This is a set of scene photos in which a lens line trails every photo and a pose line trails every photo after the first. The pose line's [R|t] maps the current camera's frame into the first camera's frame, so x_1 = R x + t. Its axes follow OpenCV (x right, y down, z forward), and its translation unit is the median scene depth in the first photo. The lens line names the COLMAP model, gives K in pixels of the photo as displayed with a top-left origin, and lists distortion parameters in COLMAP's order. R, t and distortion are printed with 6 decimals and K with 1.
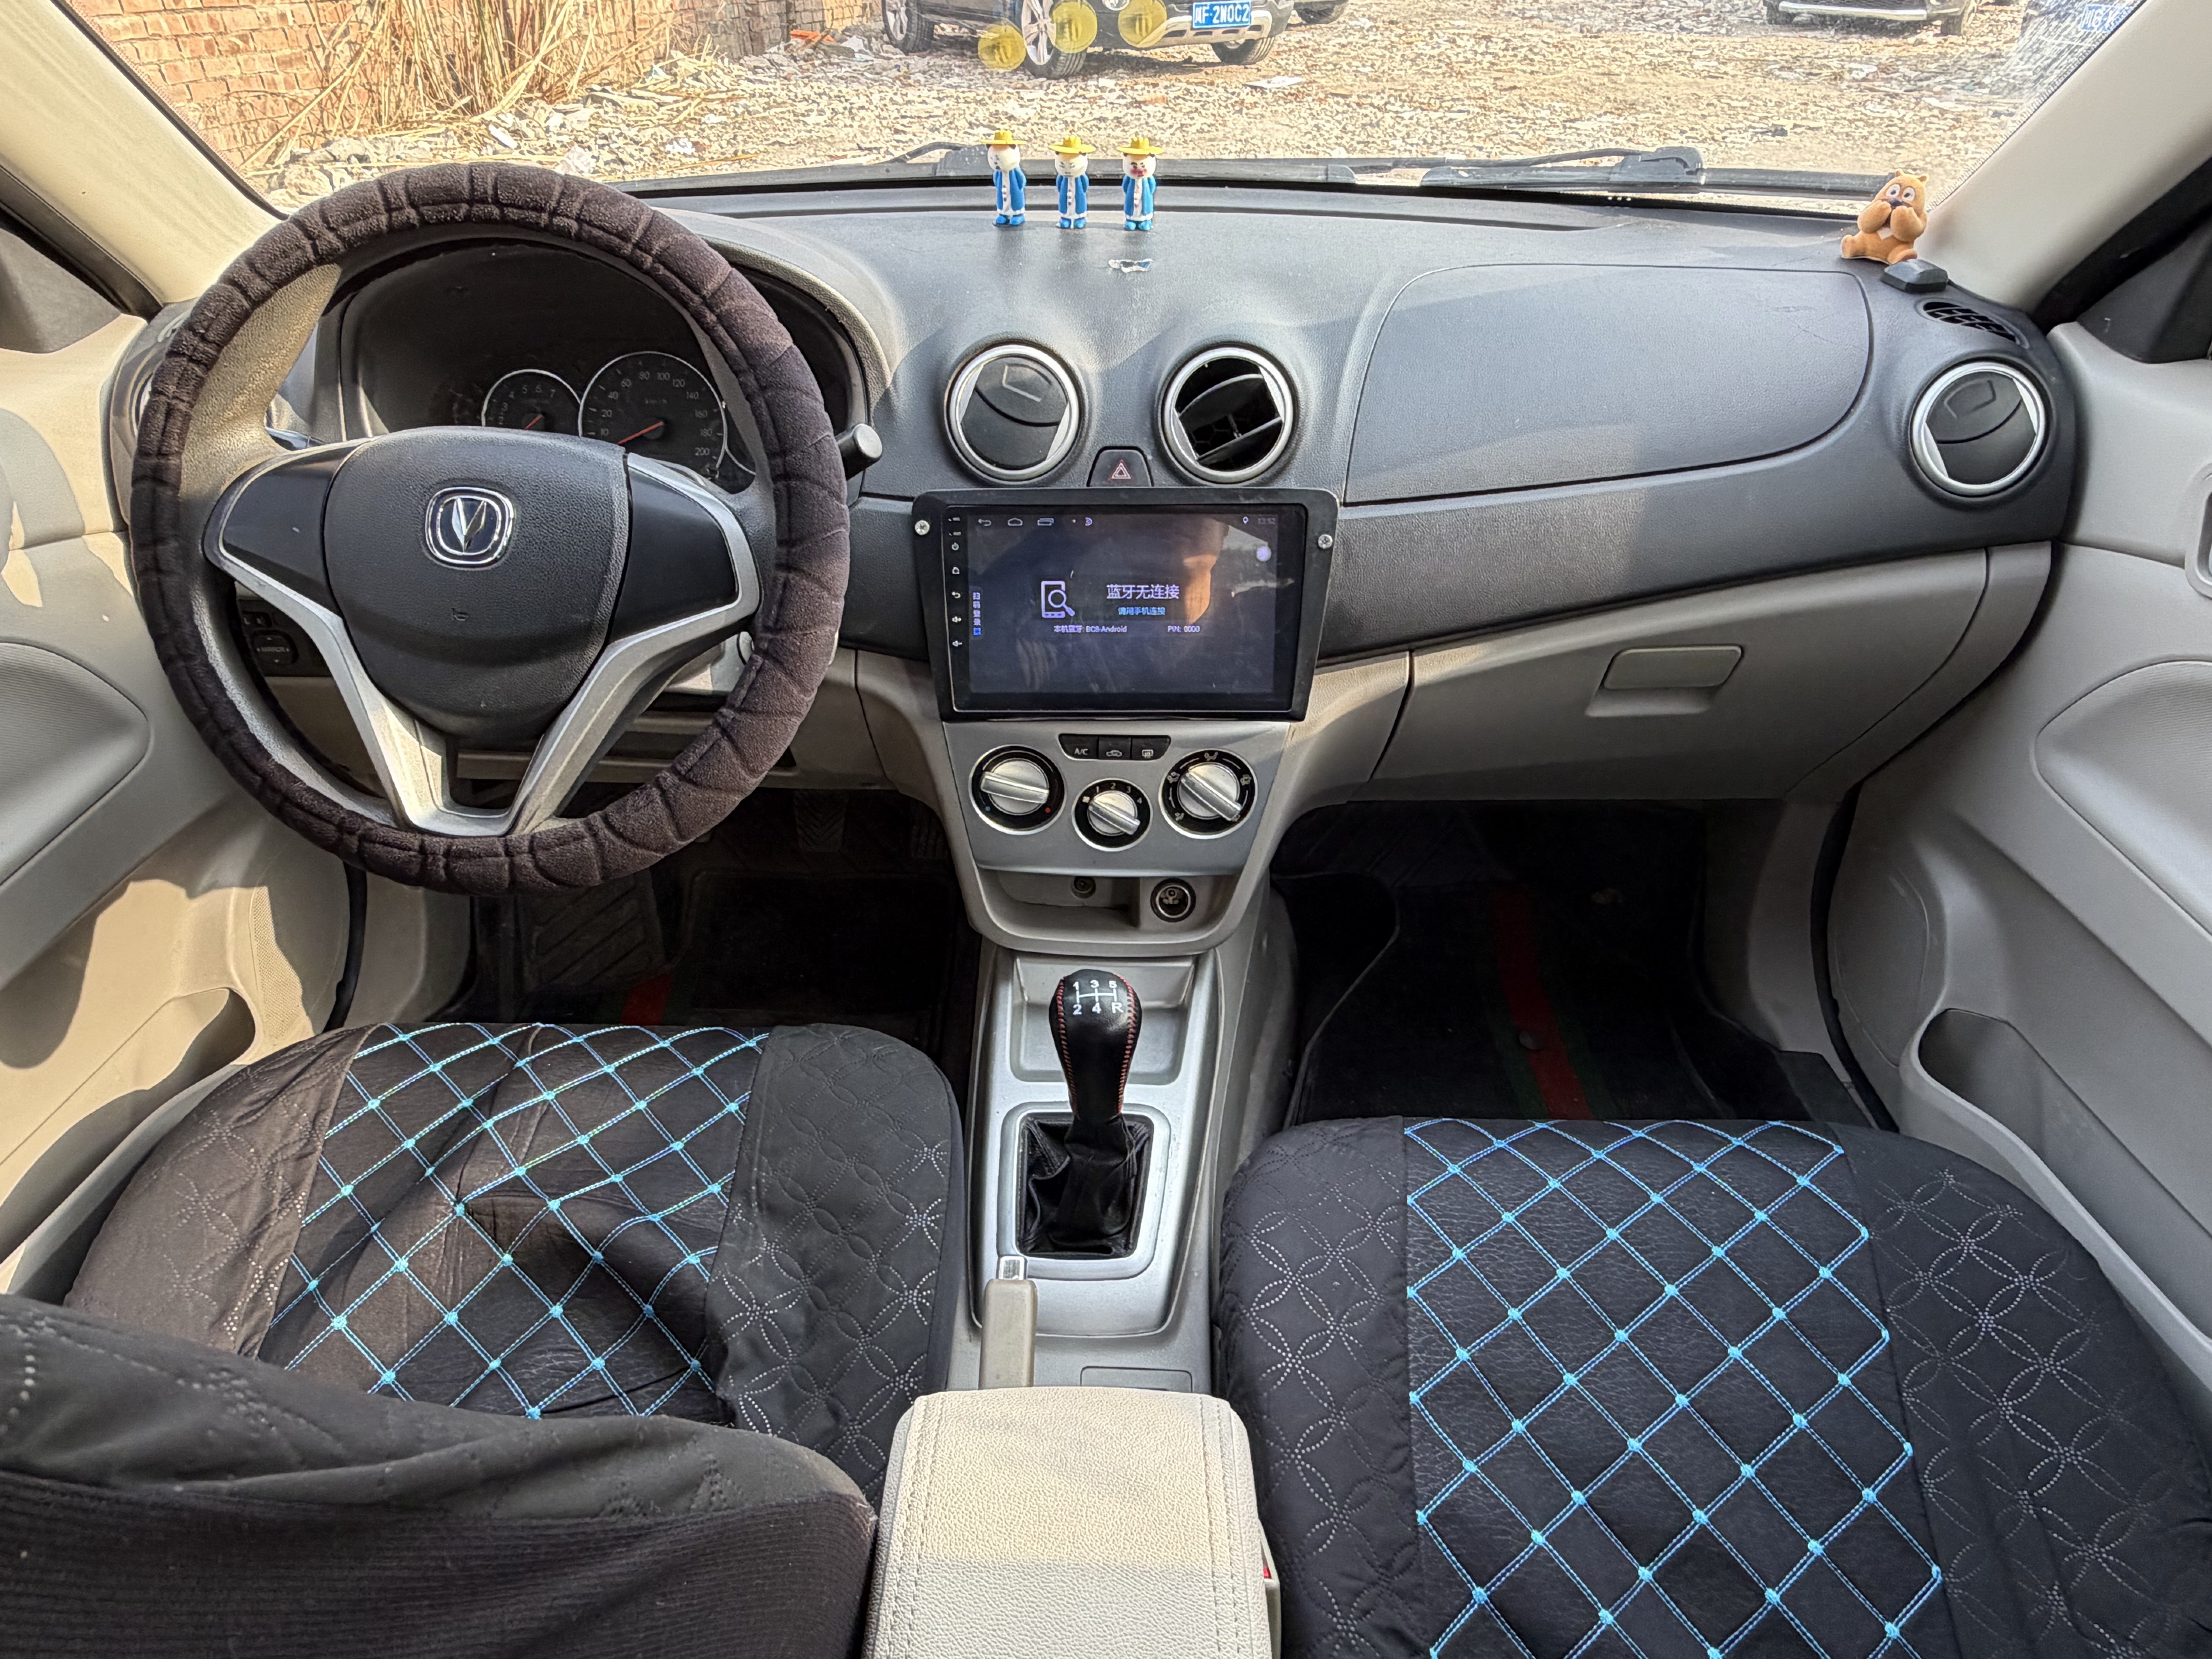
lens RADIAL K [[1388.9, 0, 1108.9], [0, 1388.9, 842.1], [0, 0, 1]] dist [0.003103, -0.002862]
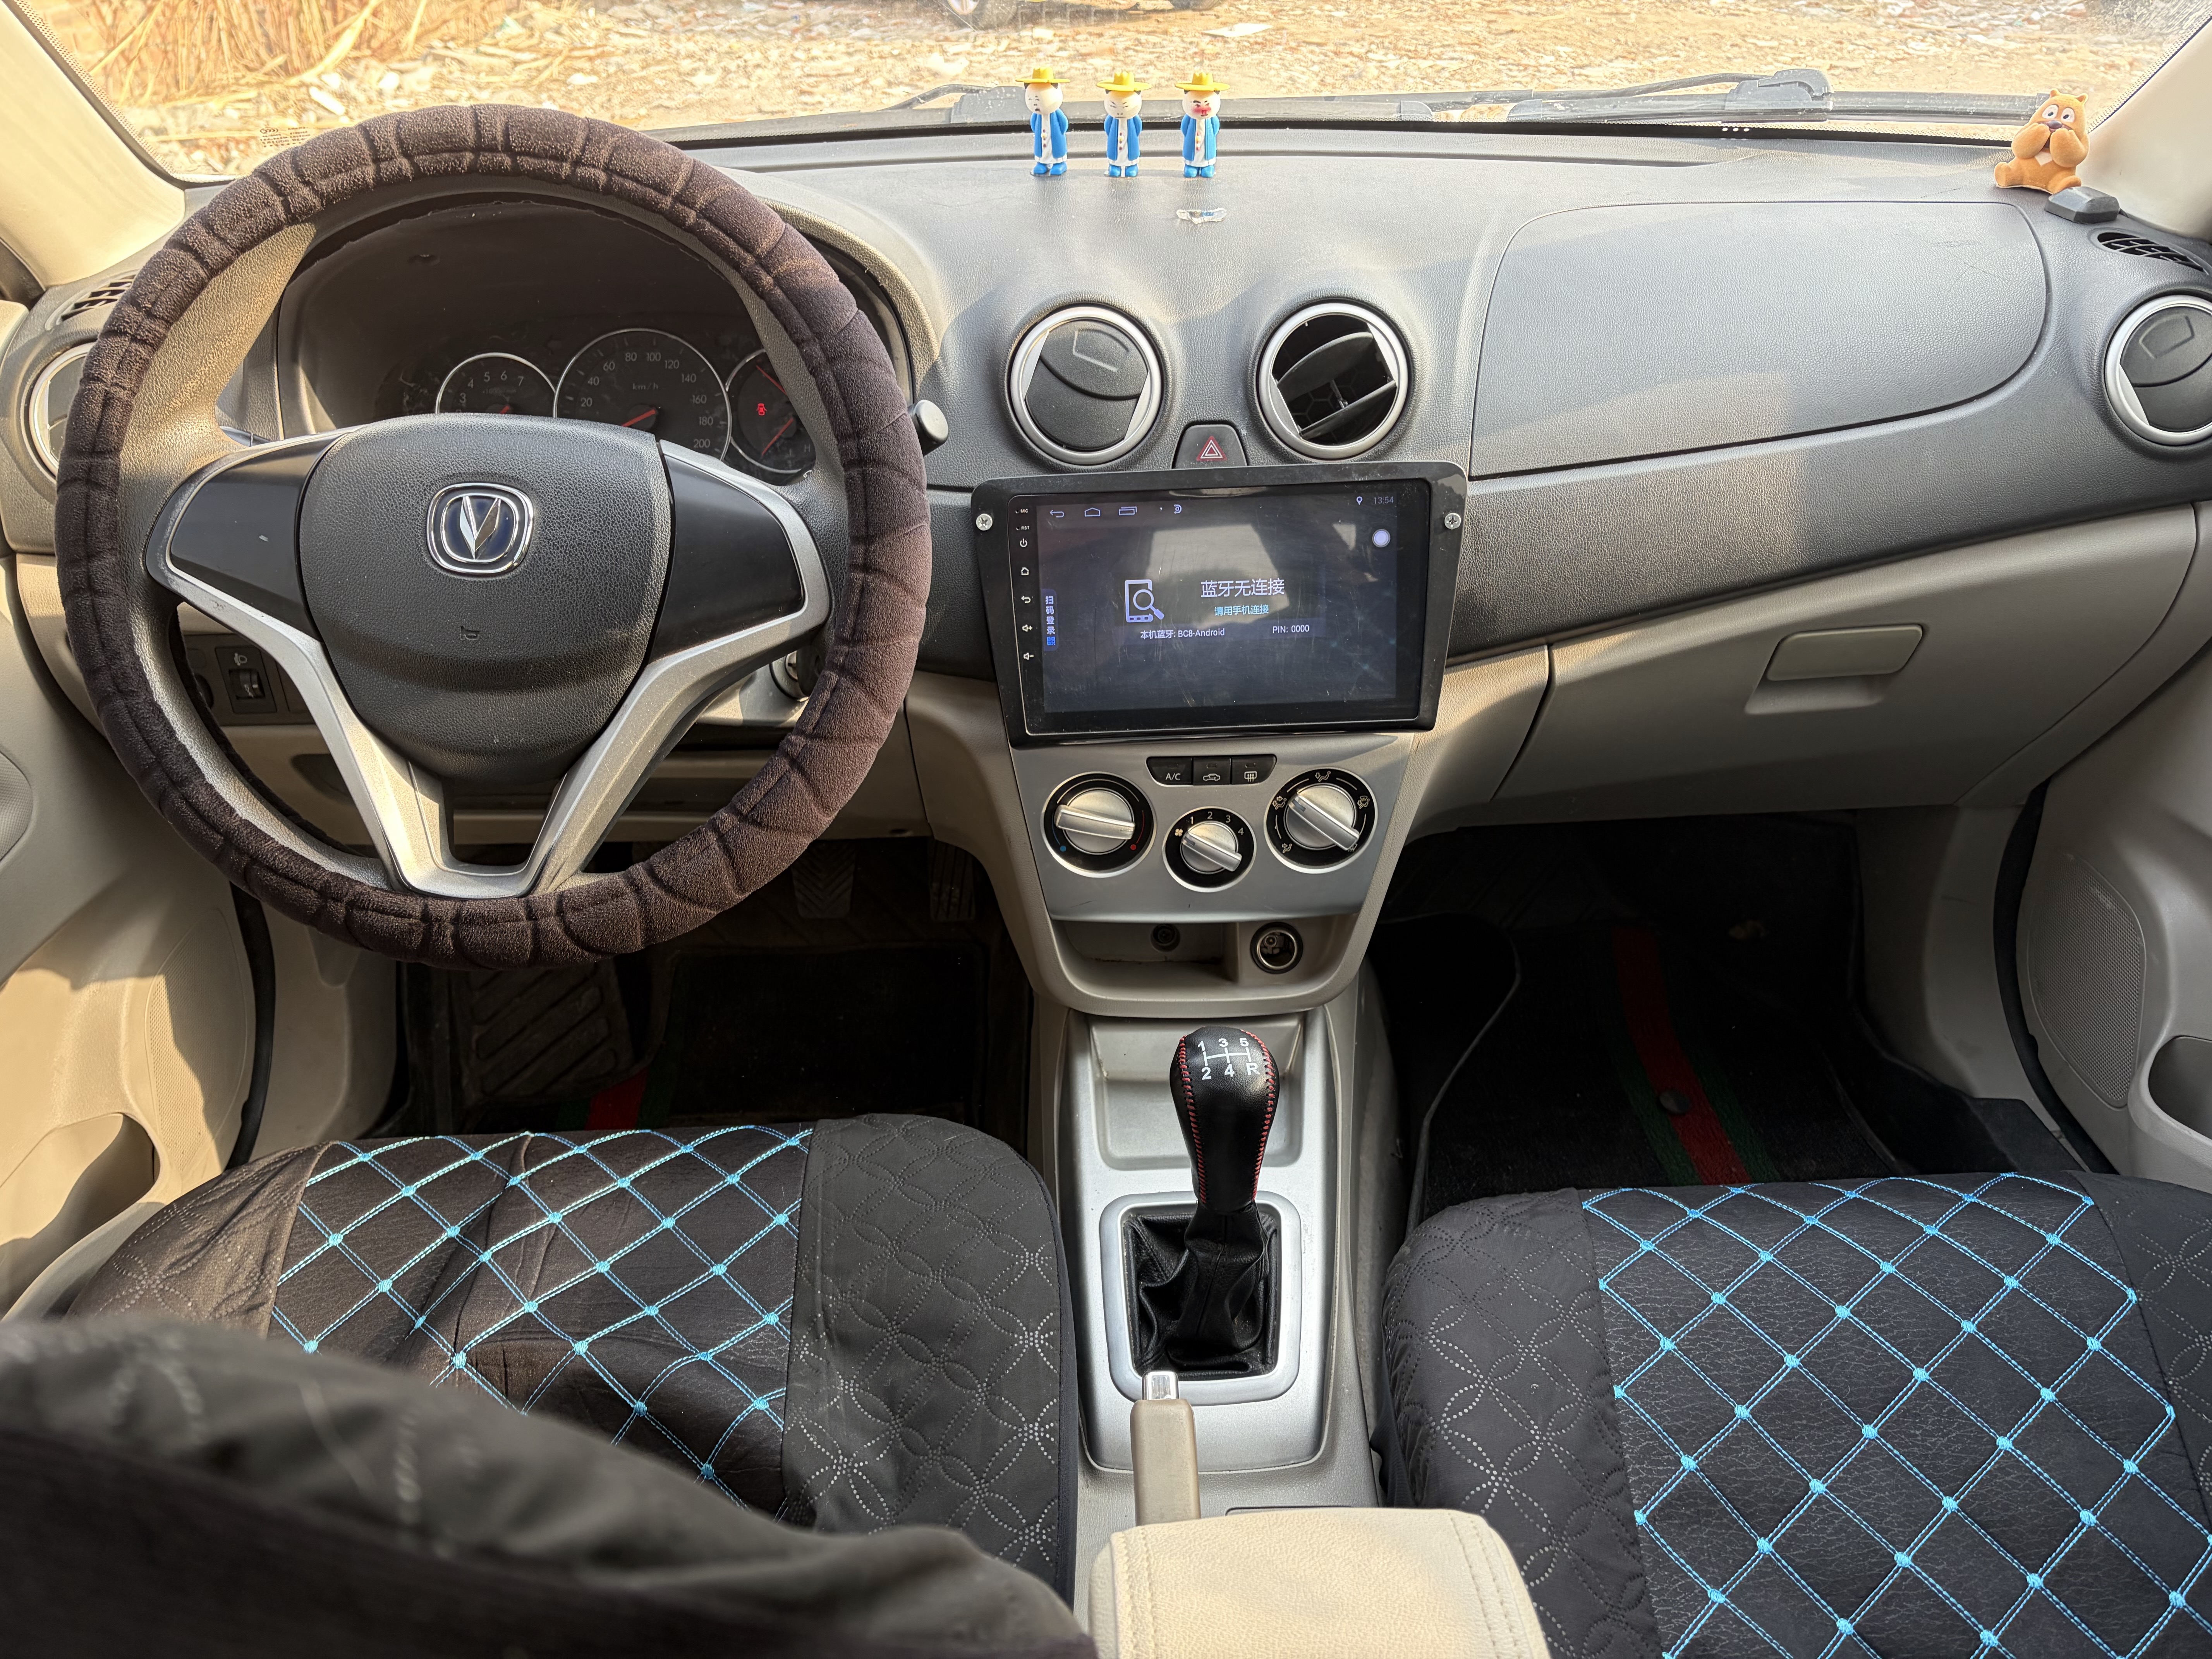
lens RADIAL K [[1651.4, 0, 1112.1], [0, 1651.4, 819.9], [0, 0, 1]] dist [0.063668, -0.069864]
pose [[0.997399, -0.040563, 0.059589, -0.123722], [0.044298, 0.997045, -0.062760, 0.024722], [-0.056867, 0.065236, 0.996248, -0.012805]]
